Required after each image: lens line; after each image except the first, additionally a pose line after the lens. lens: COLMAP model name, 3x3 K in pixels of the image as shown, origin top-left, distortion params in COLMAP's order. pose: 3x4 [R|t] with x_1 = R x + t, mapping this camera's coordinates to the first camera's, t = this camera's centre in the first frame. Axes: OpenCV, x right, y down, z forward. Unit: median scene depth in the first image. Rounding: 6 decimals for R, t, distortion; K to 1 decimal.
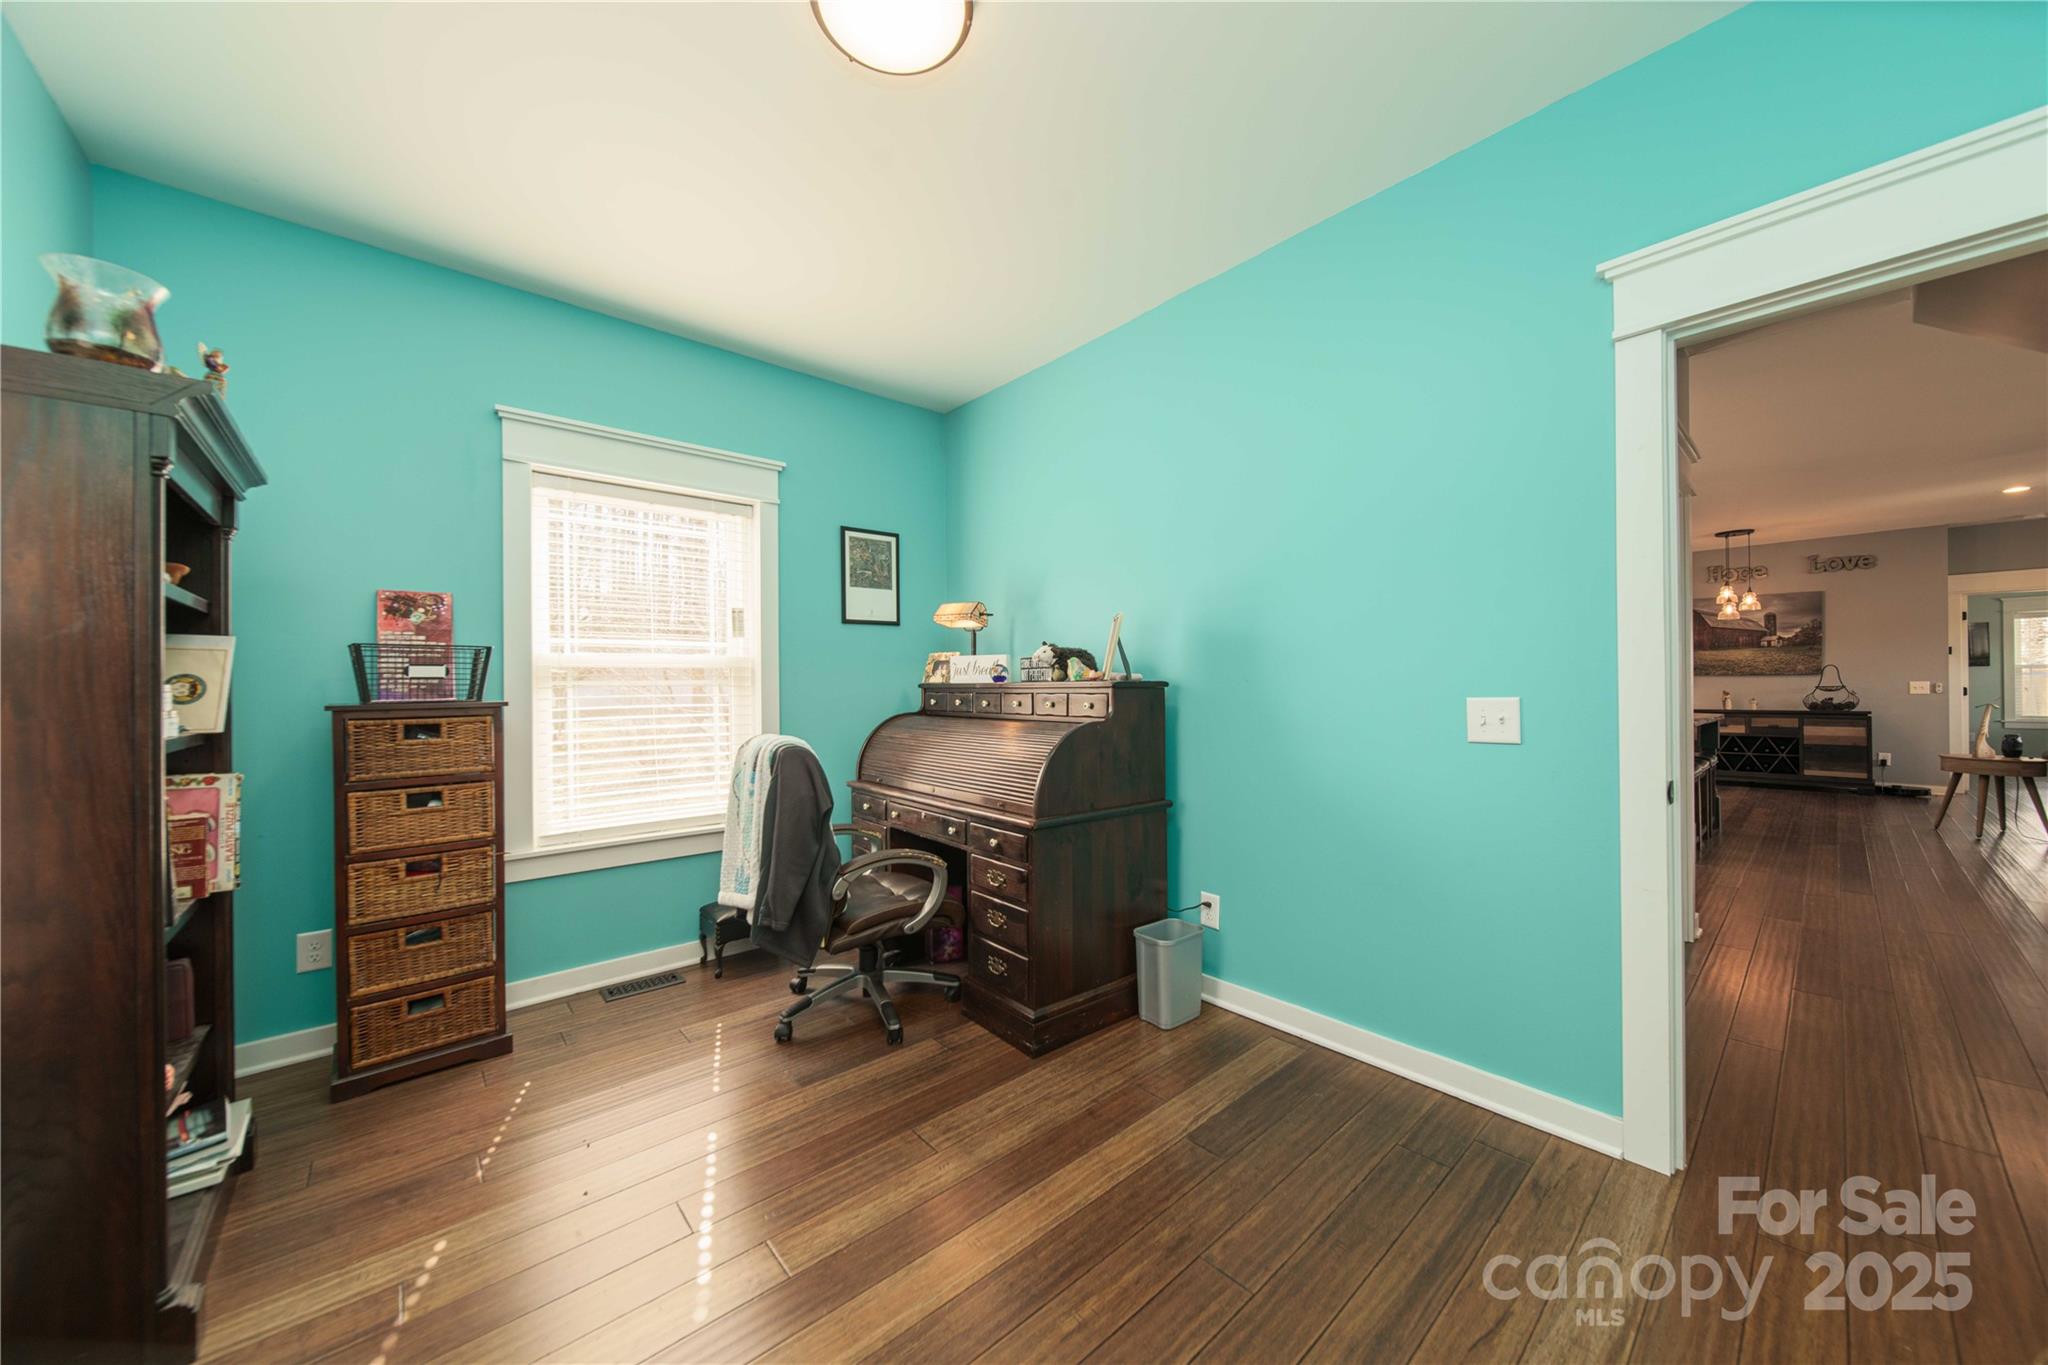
lens RADIAL K [[719.5, 0, 1022.1], [0, 719.5, 684.9], [0, 0, 1]] dist [-0.001420, -0.000487]
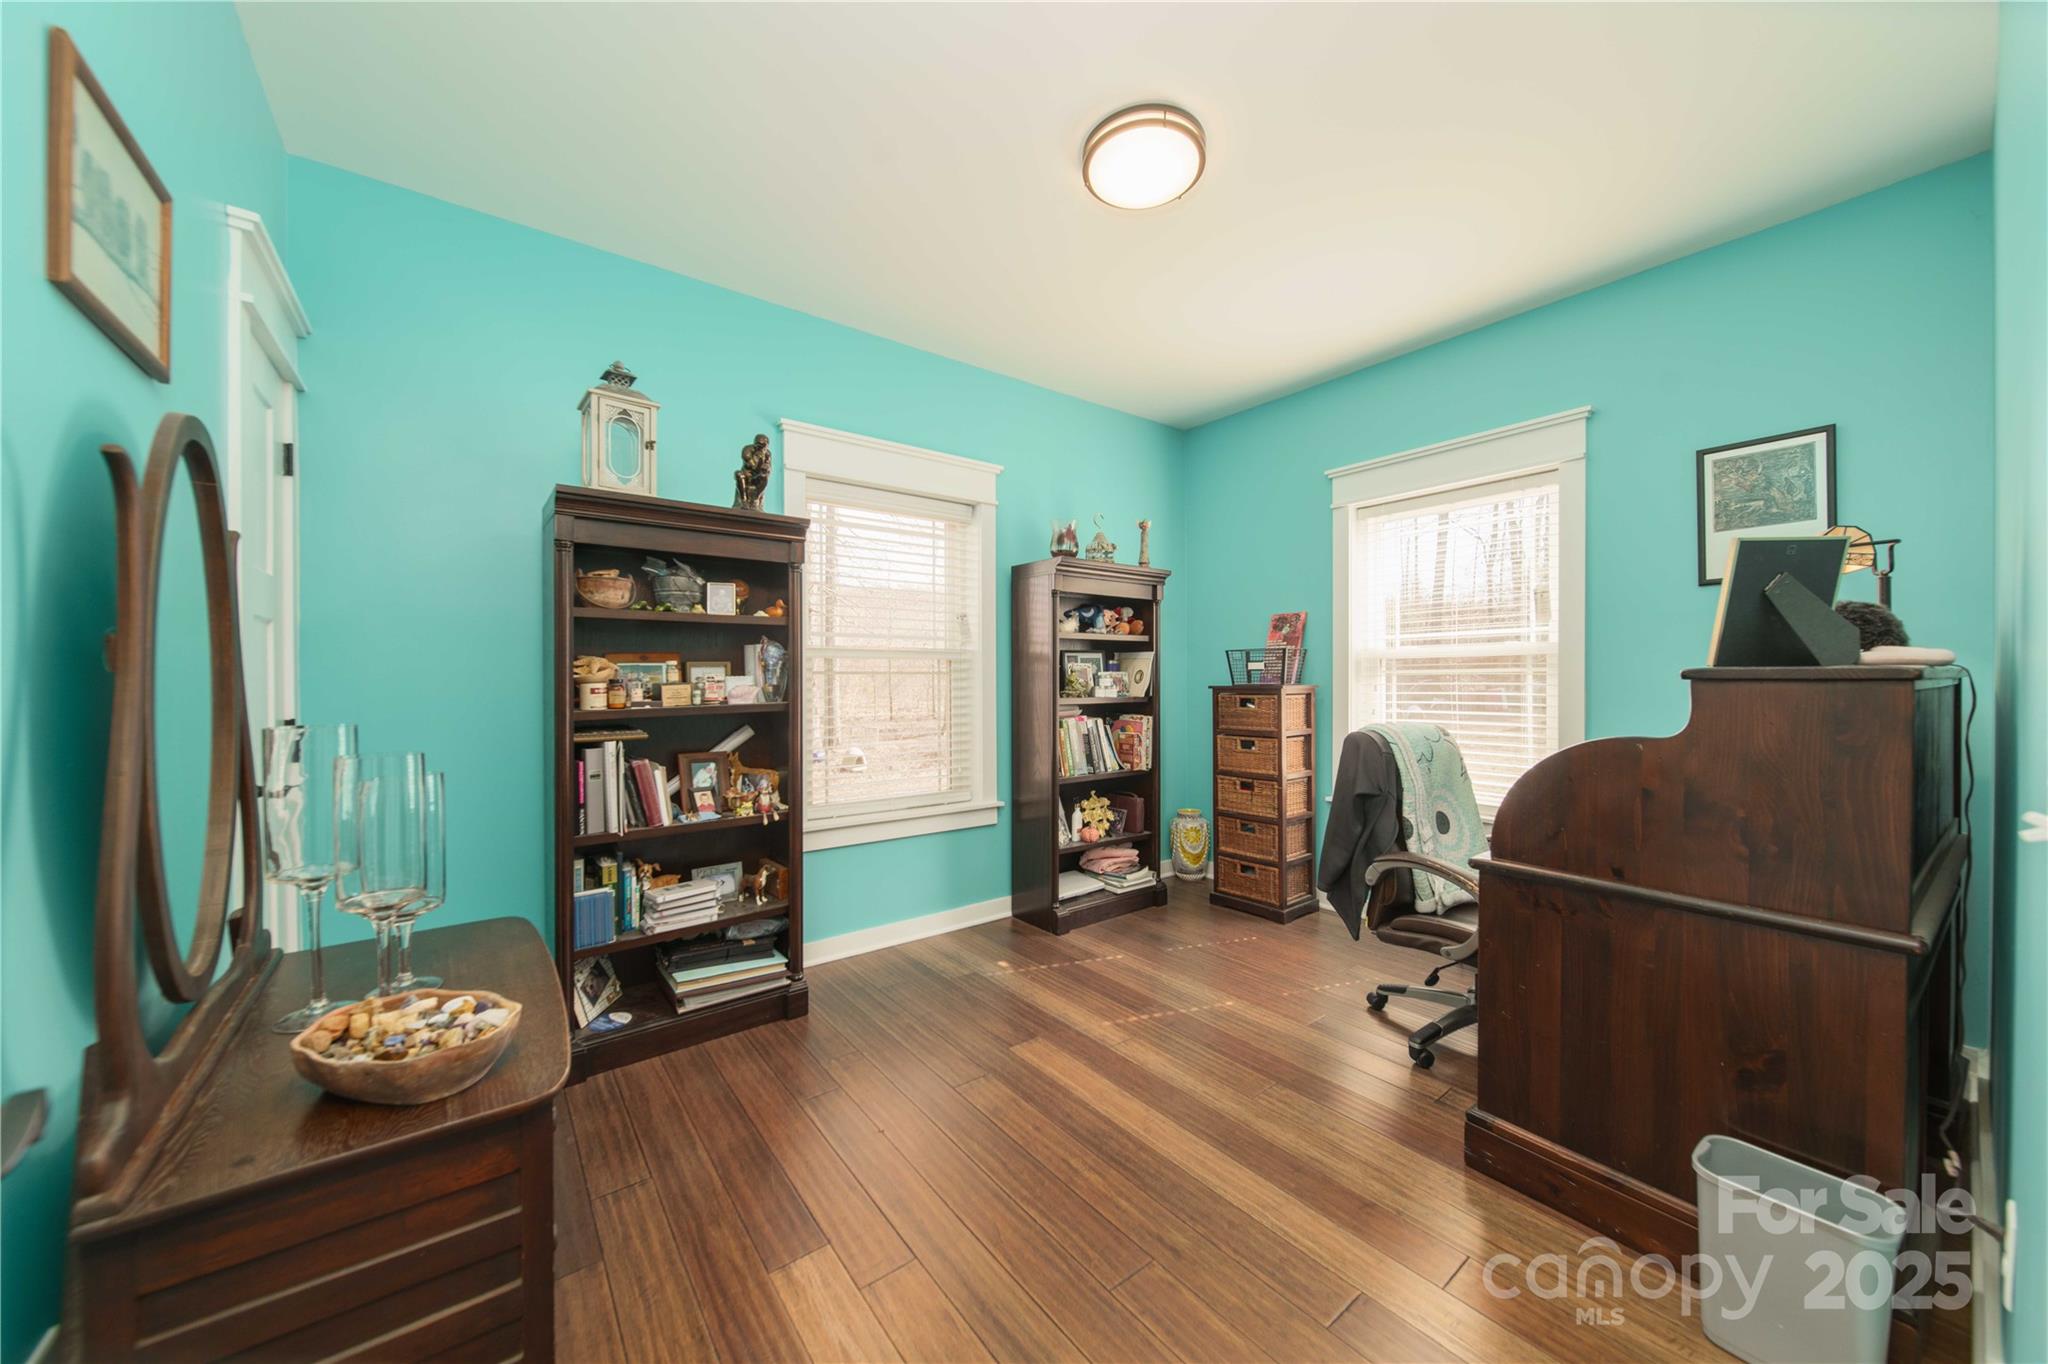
lens RADIAL K [[719.5, 0, 1022.1], [0, 719.5, 684.4], [0, 0, 1]] dist [-0.001420, -0.000487]
pose [[-0.064563, 0.016537, -0.997777, 0.743362], [0.008489, 0.999836, 0.016022, -0.006941], [0.997877, -0.007436, -0.064693, 0.537006]]
